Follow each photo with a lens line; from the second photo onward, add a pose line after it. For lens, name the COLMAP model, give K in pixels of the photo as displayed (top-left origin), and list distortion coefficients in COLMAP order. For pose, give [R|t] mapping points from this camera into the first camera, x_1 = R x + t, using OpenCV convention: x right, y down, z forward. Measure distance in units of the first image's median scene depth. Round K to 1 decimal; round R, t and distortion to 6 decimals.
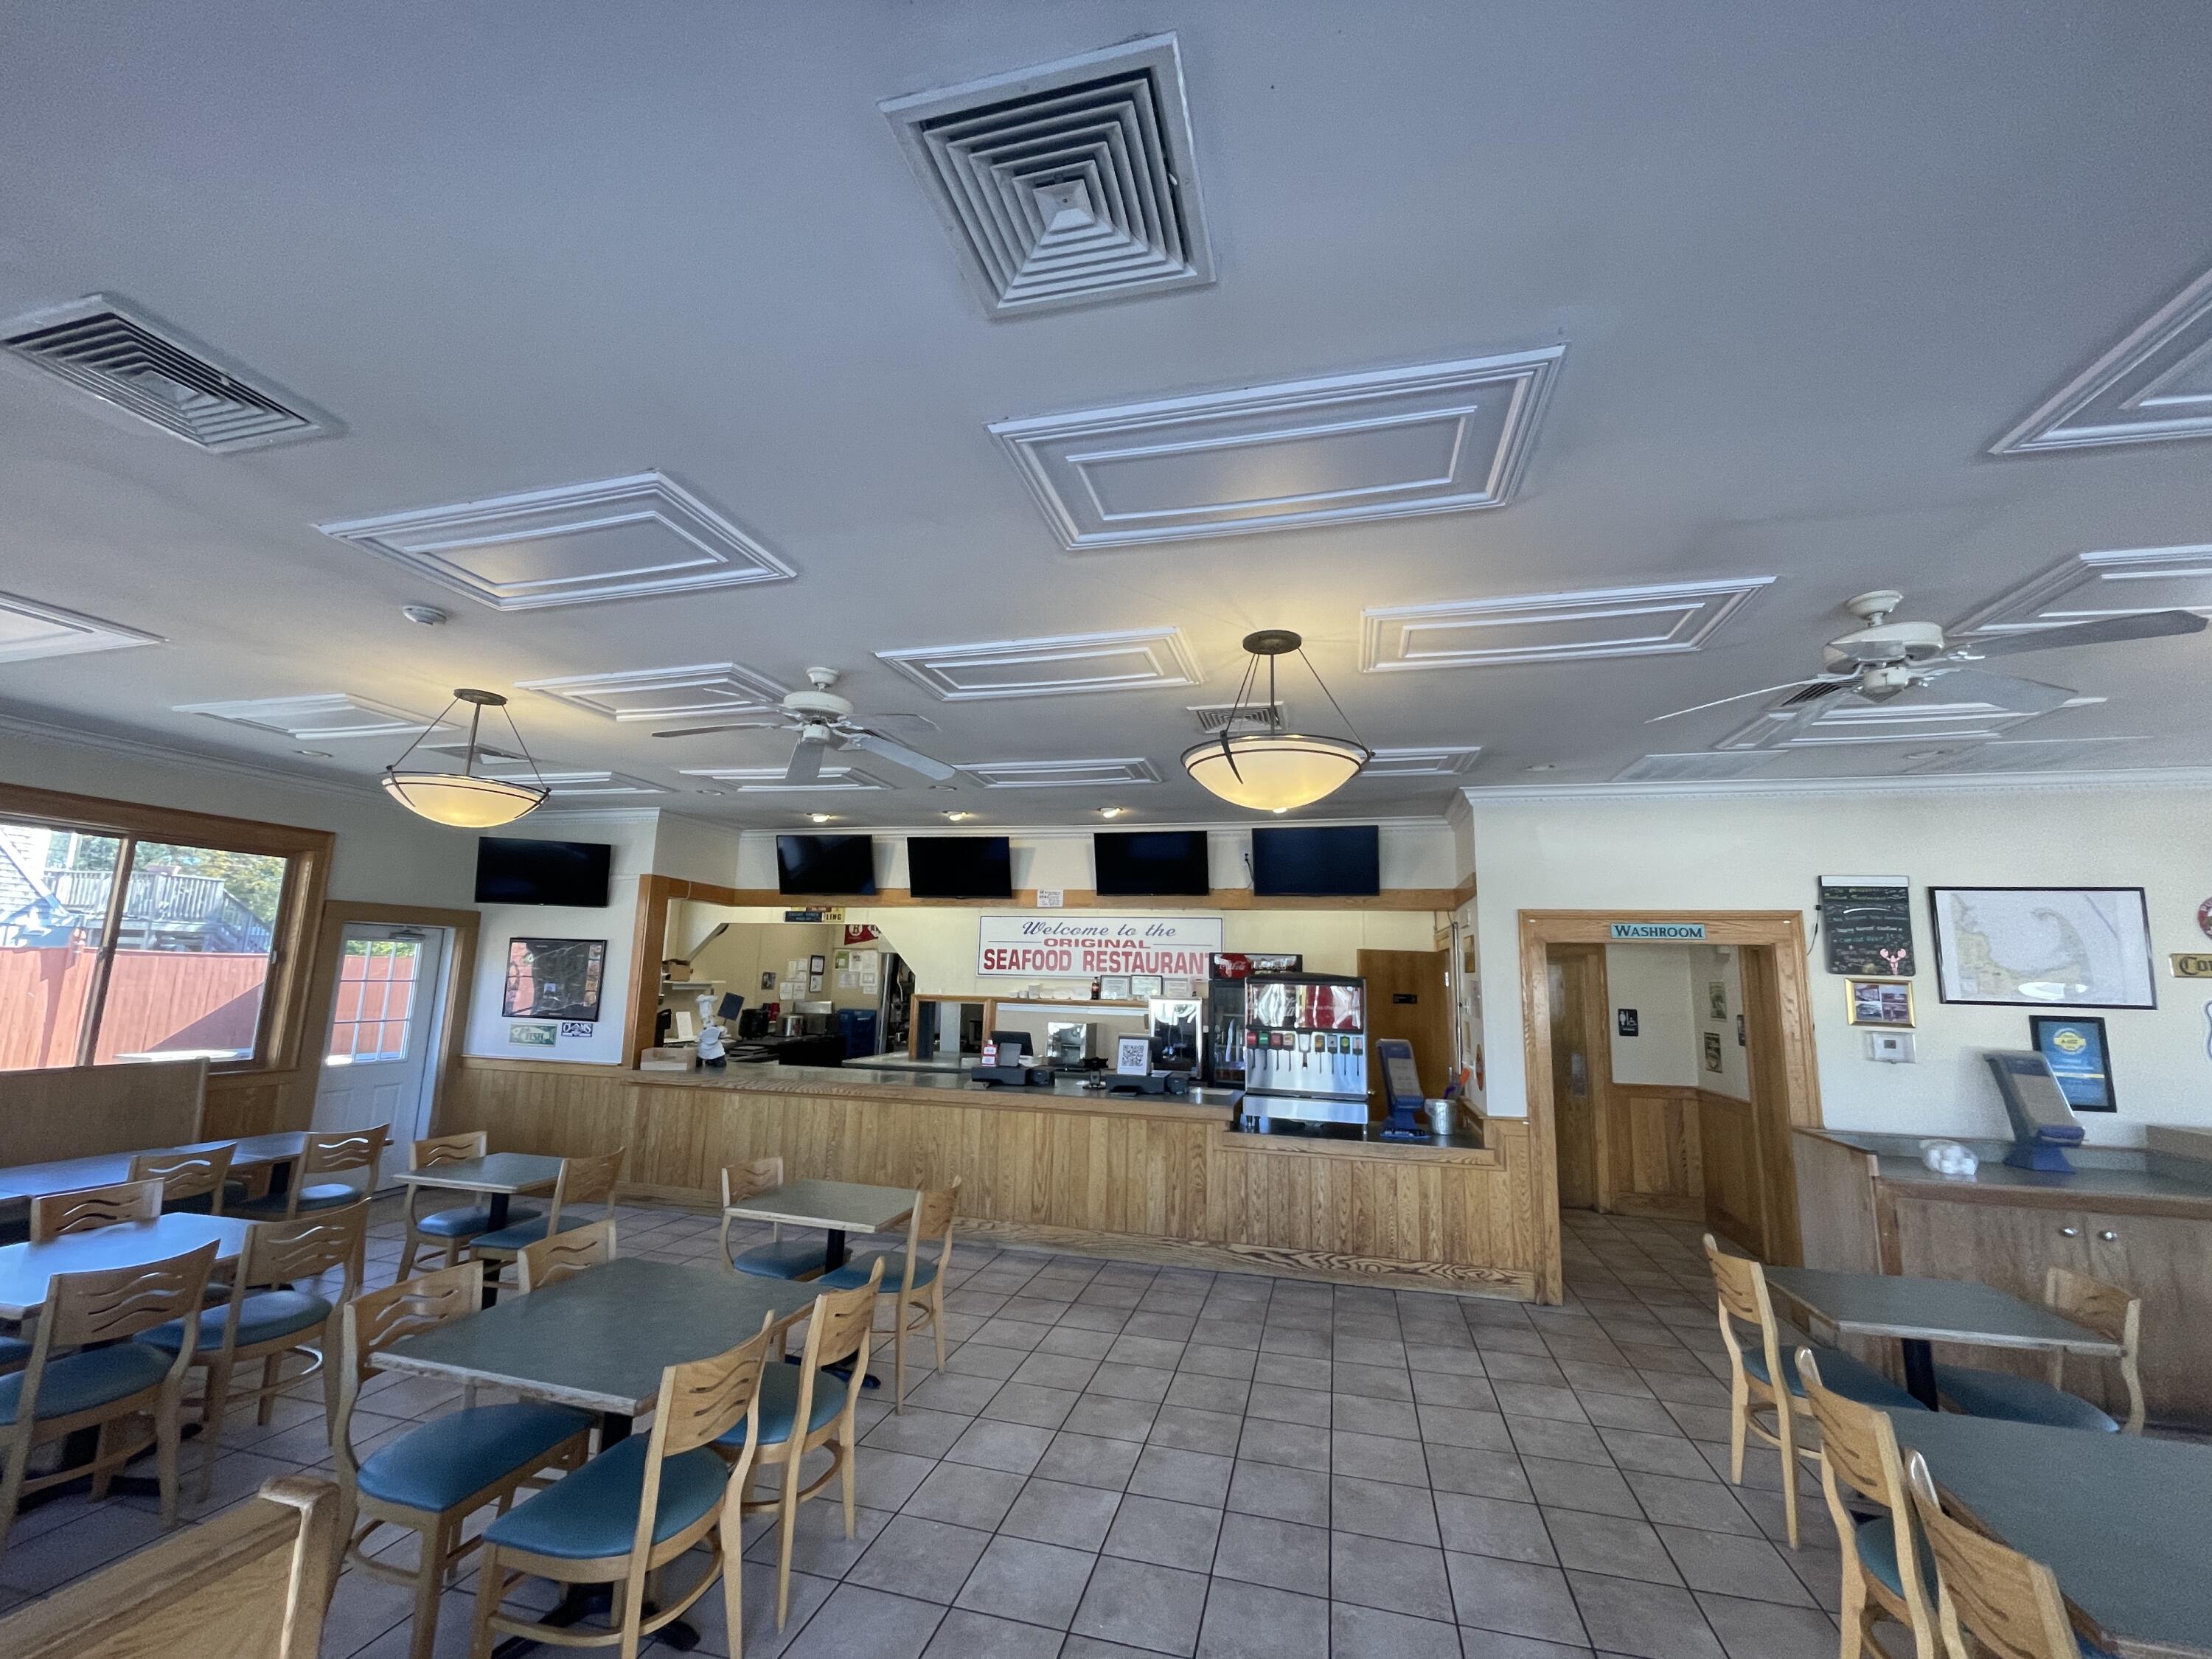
lens RADIAL K [[897.5, 0, 1116.9], [0, 897.5, 836.2], [0, 0, 1]] dist [-0.001014, 0.000196]
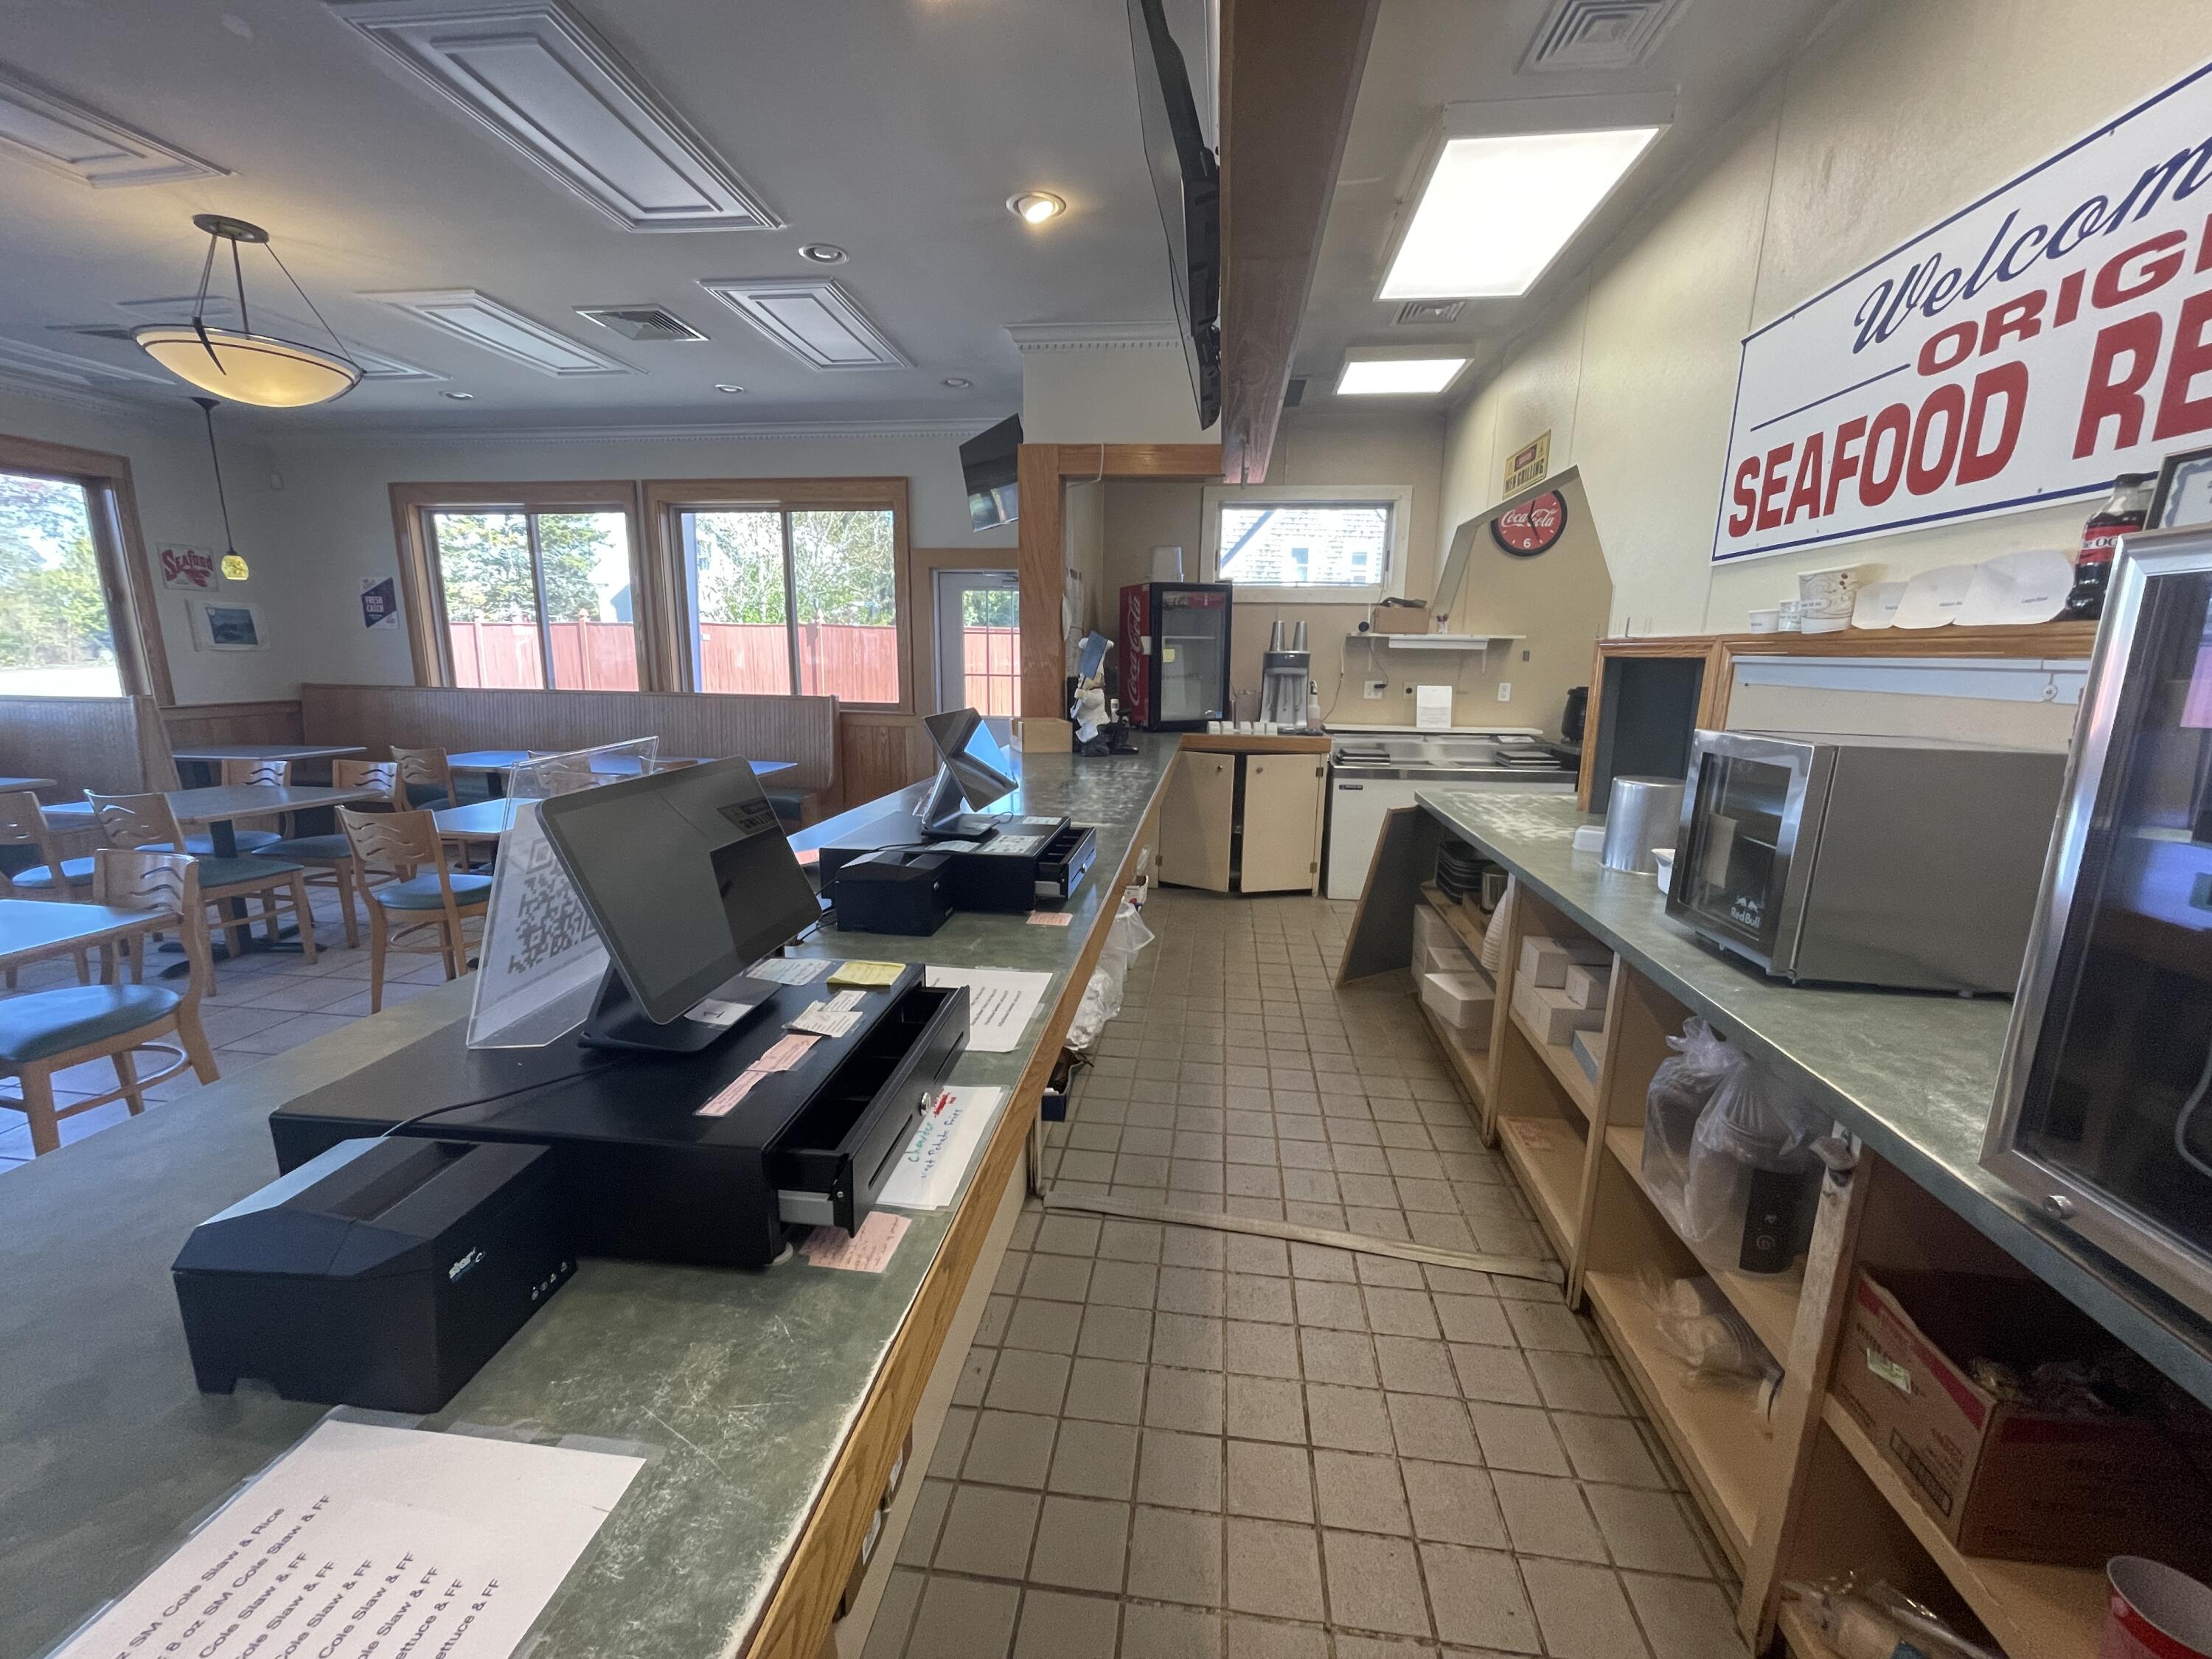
lens RADIAL K [[897.5, 0, 1112.0], [0, 897.5, 833.9], [0, 0, 1]] dist [-0.001014, 0.000196]
pose [[0.140469, 0.173034, -0.974848, 0.121253], [0.146845, 0.970079, 0.193347, 0.164303], [0.979135, -0.170310, 0.110856, 0.807241]]
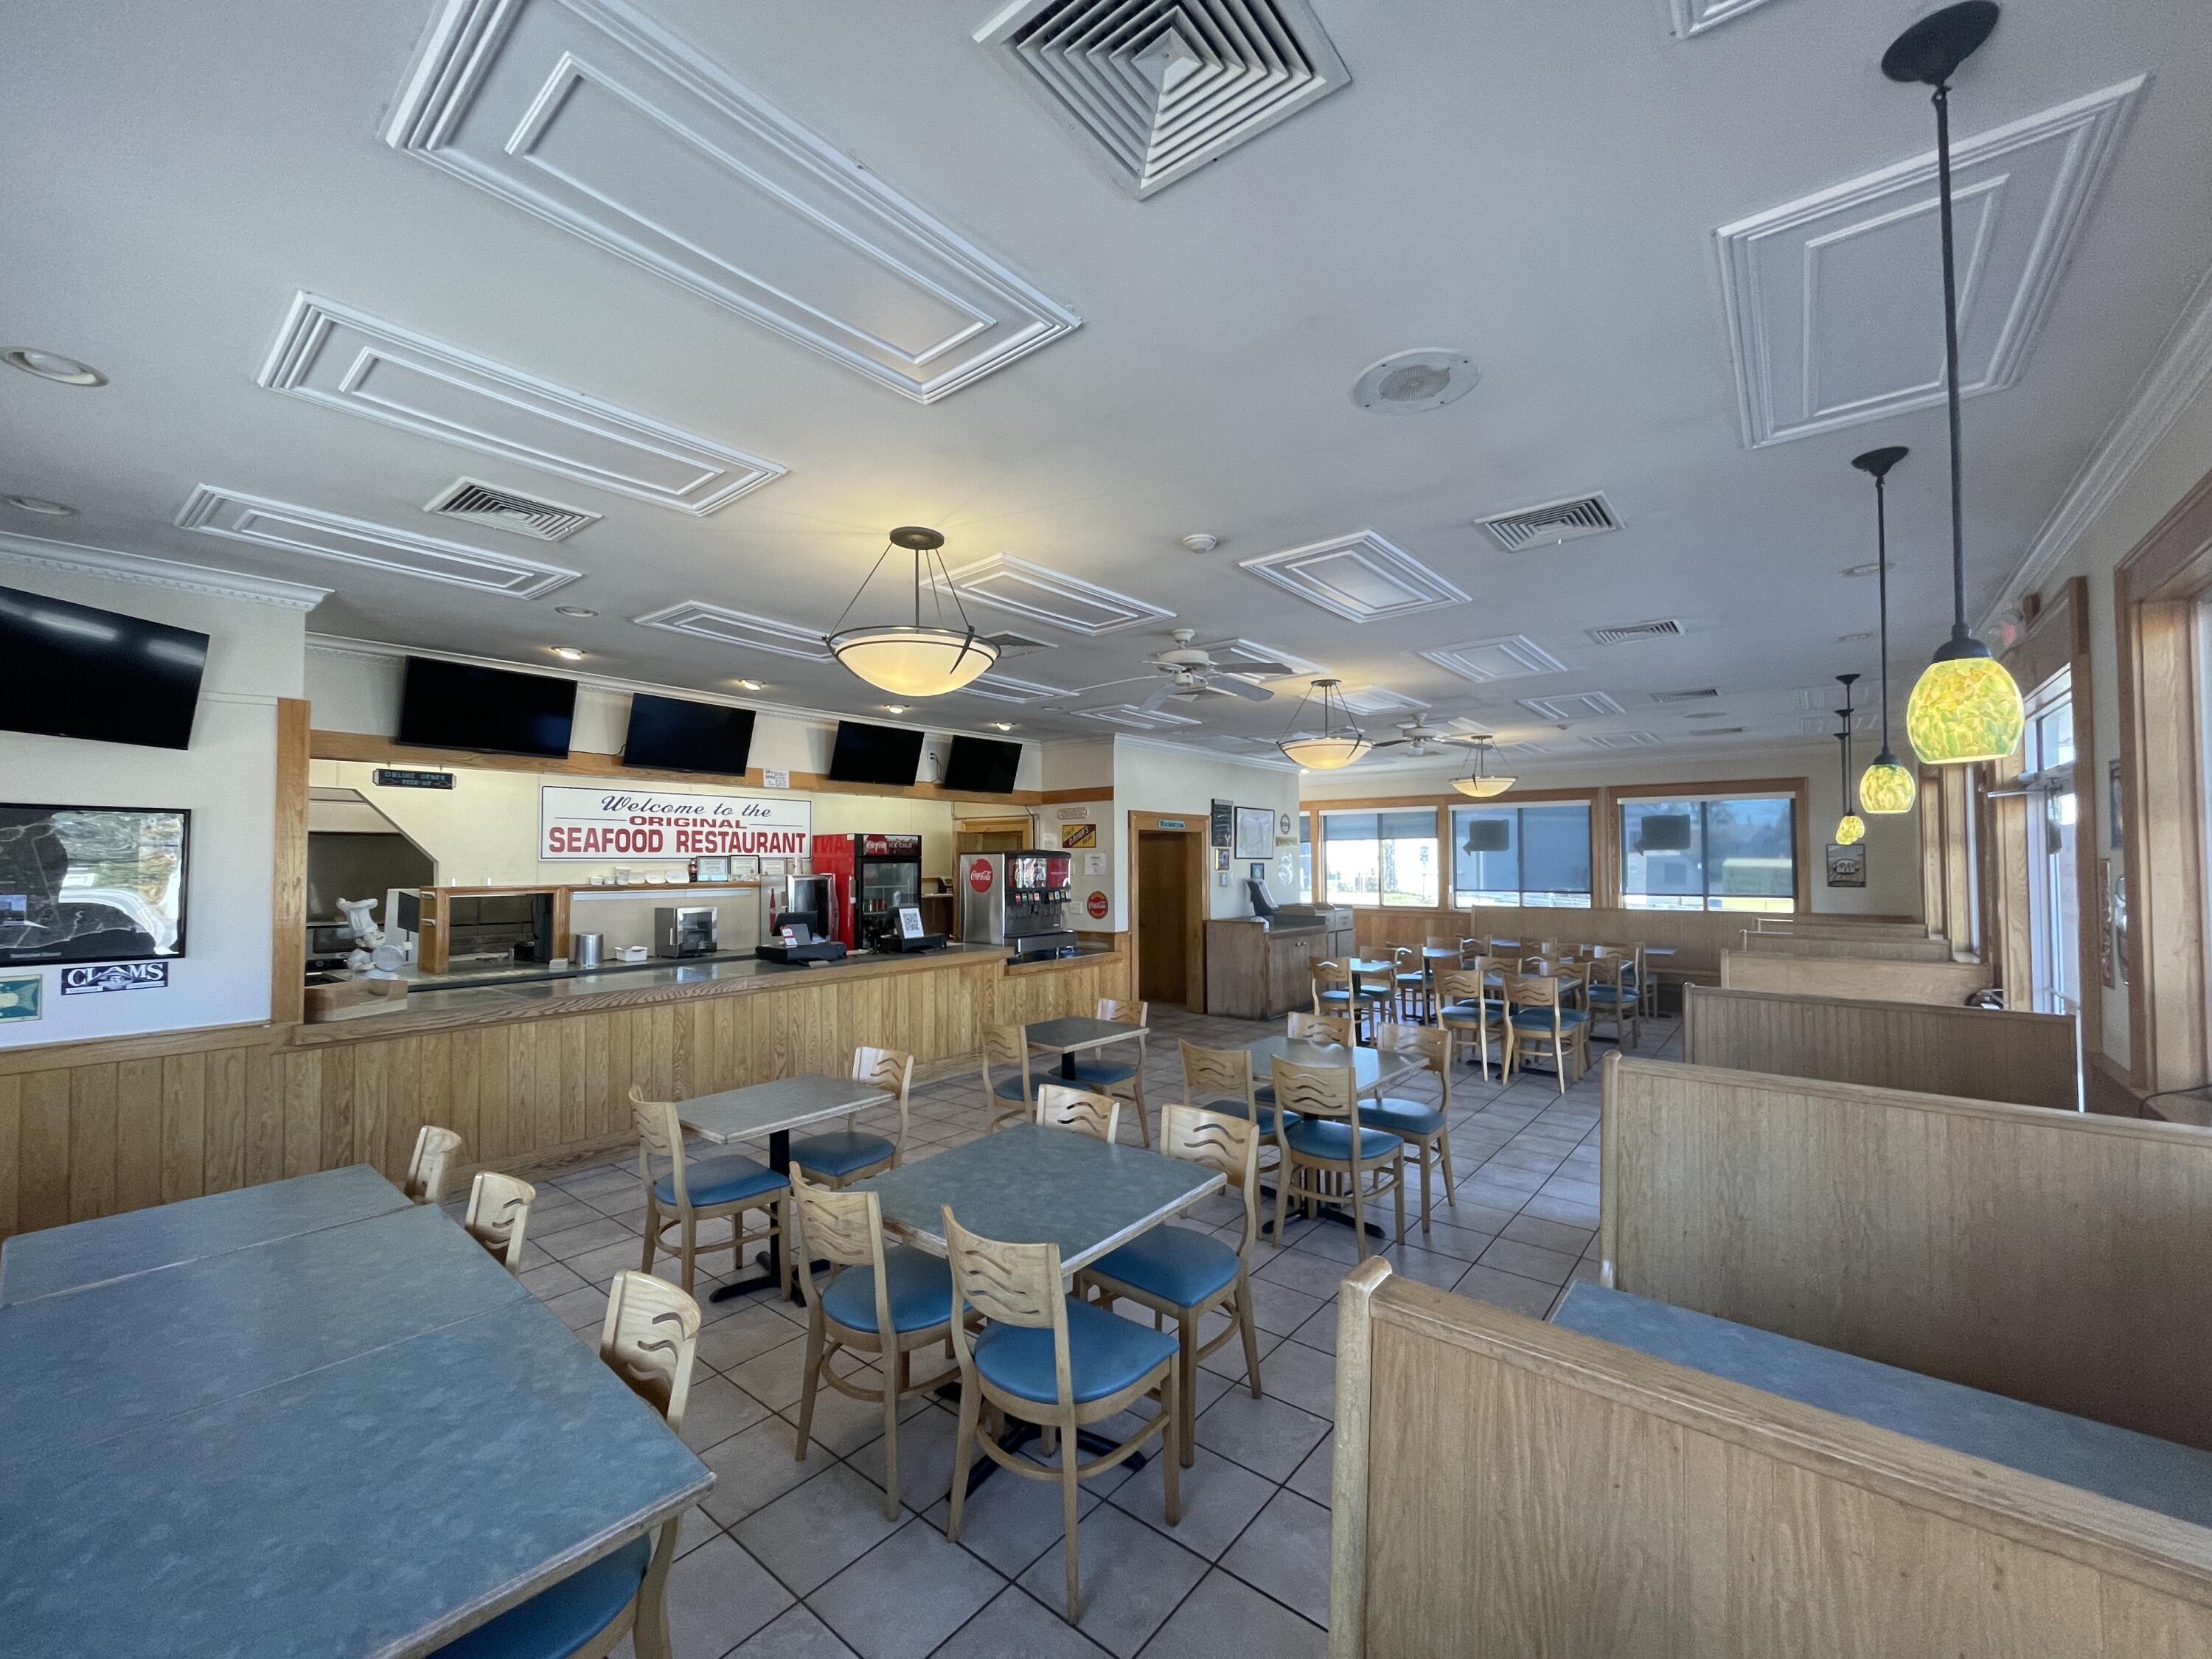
lens RADIAL K [[897.5, 0, 1114.7], [0, 897.5, 835.6], [0, 0, 1]] dist [-0.001014, 0.000196]
pose [[0.394251, 0.000002, 0.919003, -0.727438], [-0.127011, 0.990404, 0.054485, 0.026628], [-0.910184, -0.138204, 0.390468, 0.238192]]
